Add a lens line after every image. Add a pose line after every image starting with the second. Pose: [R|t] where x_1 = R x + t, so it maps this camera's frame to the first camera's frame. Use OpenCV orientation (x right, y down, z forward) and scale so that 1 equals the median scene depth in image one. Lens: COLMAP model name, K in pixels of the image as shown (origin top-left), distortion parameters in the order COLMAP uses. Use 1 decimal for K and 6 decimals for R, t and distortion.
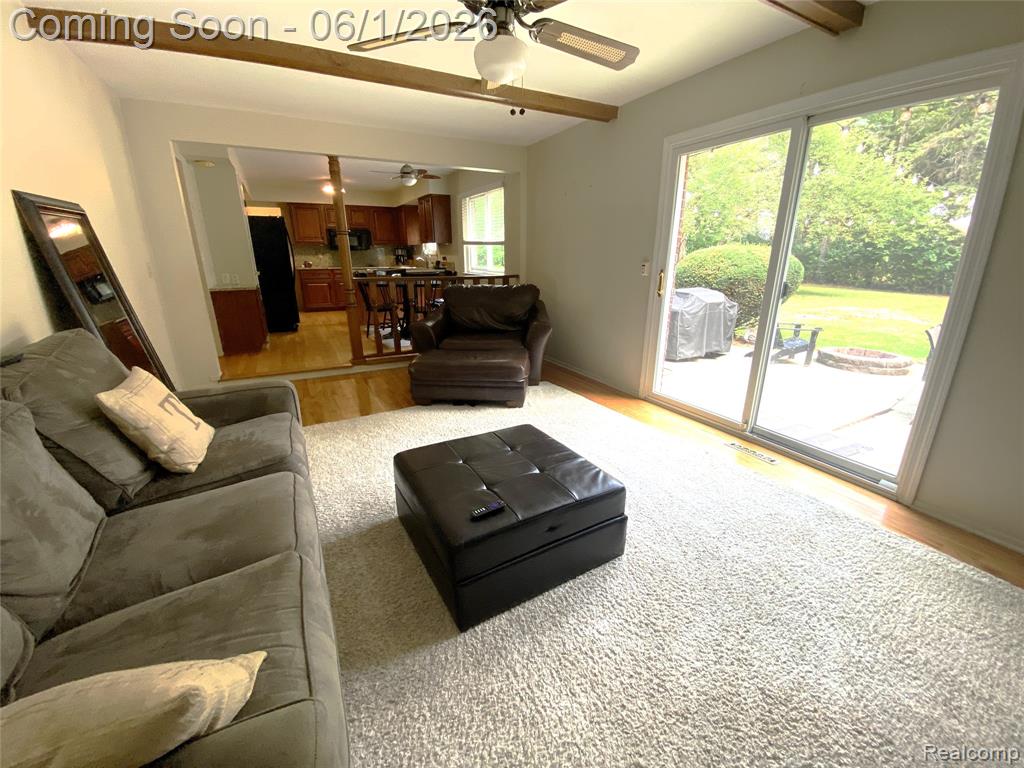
lens RADIAL K [[410.6, 0, 512.0], [0, 410.6, 384.0], [0, 0, 1]] dist [0.017648, -0.018747]
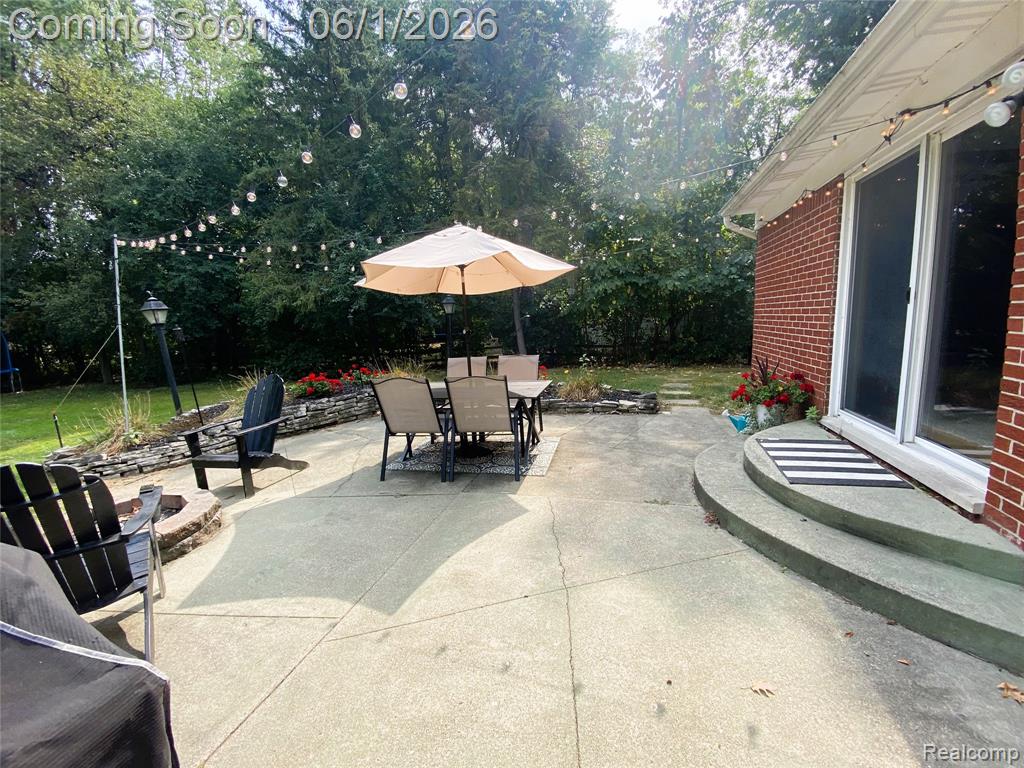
lens RADIAL K [[410.6, 0, 512.0], [0, 410.6, 384.0], [0, 0, 1]] dist [0.017648, -0.018747]
pose [[-0.729798, -0.077829, 0.679218, 0.231272], [0.242934, 0.899137, 0.364054, -0.228148], [-0.639044, 0.430691, -0.637282, 0.831291]]
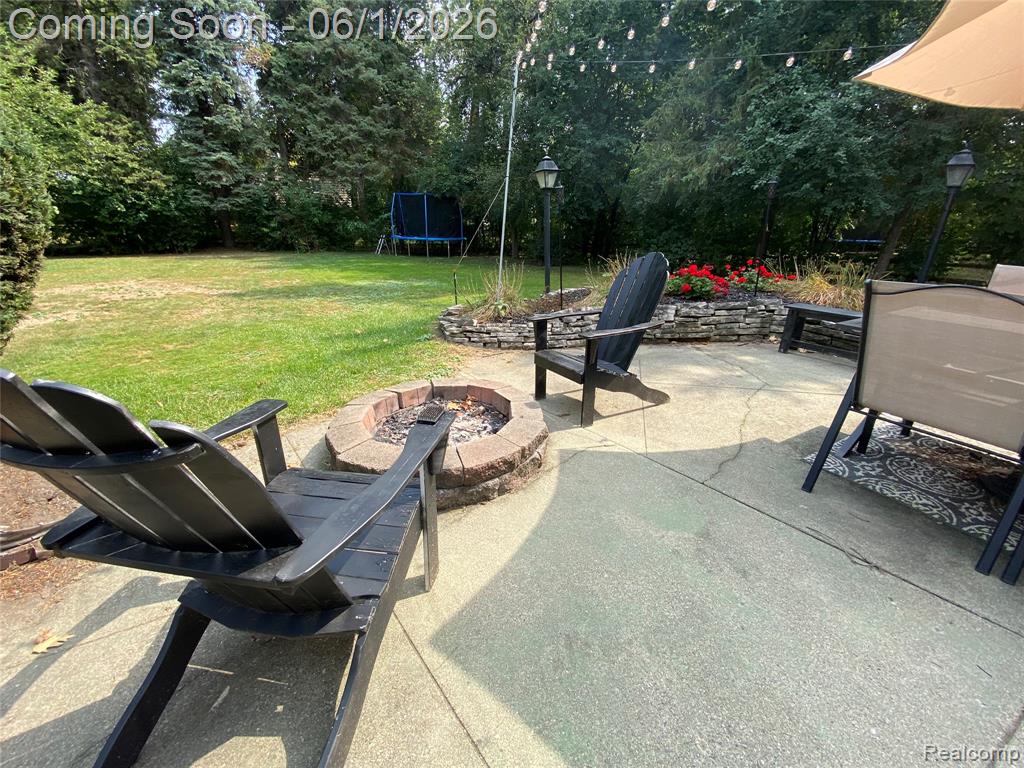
lens RADIAL K [[410.6, 0, 512.0], [0, 410.6, 384.0], [0, 0, 1]] dist [0.017648, -0.018747]
pose [[-0.006912, -0.364473, 0.931188, 0.475253], [0.289438, 0.890621, 0.350743, -0.174094], [-0.957172, 0.271946, 0.099337, 0.791511]]
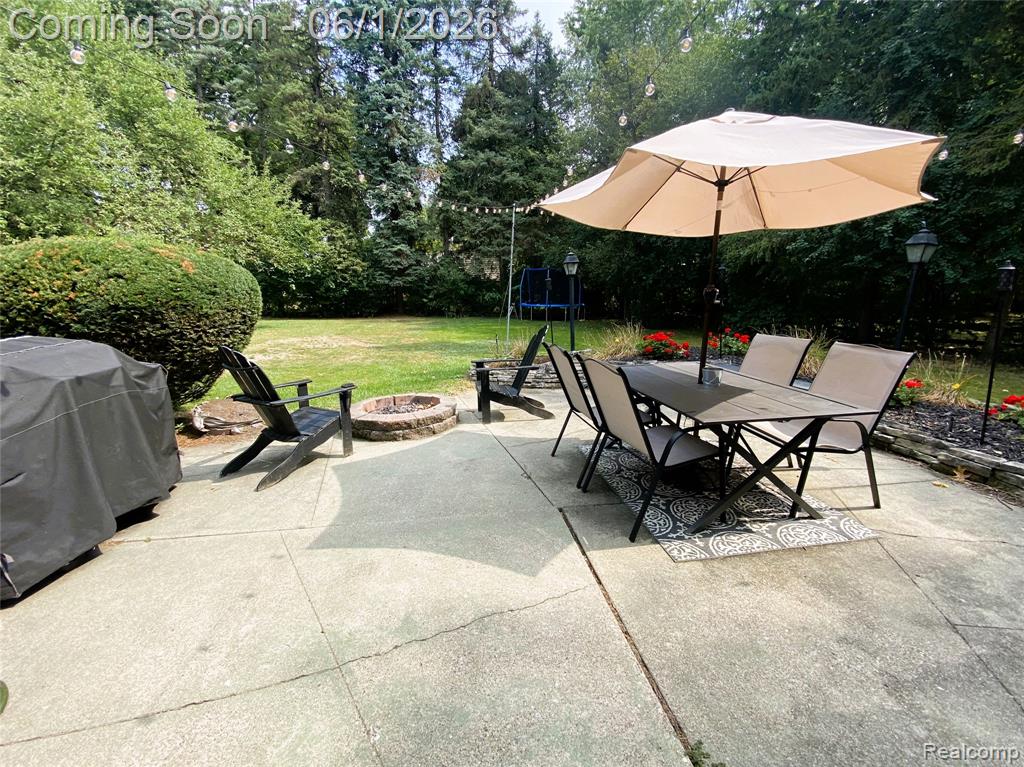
lens RADIAL K [[422.1, 0, 512.0], [0, 422.1, 383.5], [0, 0, 1]] dist [0.062872, -0.047410]
pose [[0.343790, -0.211229, 0.914981, 0.256519], [0.291951, 0.950128, 0.109647, -0.114382], [-0.892510, 0.229434, 0.388313, 0.495549]]
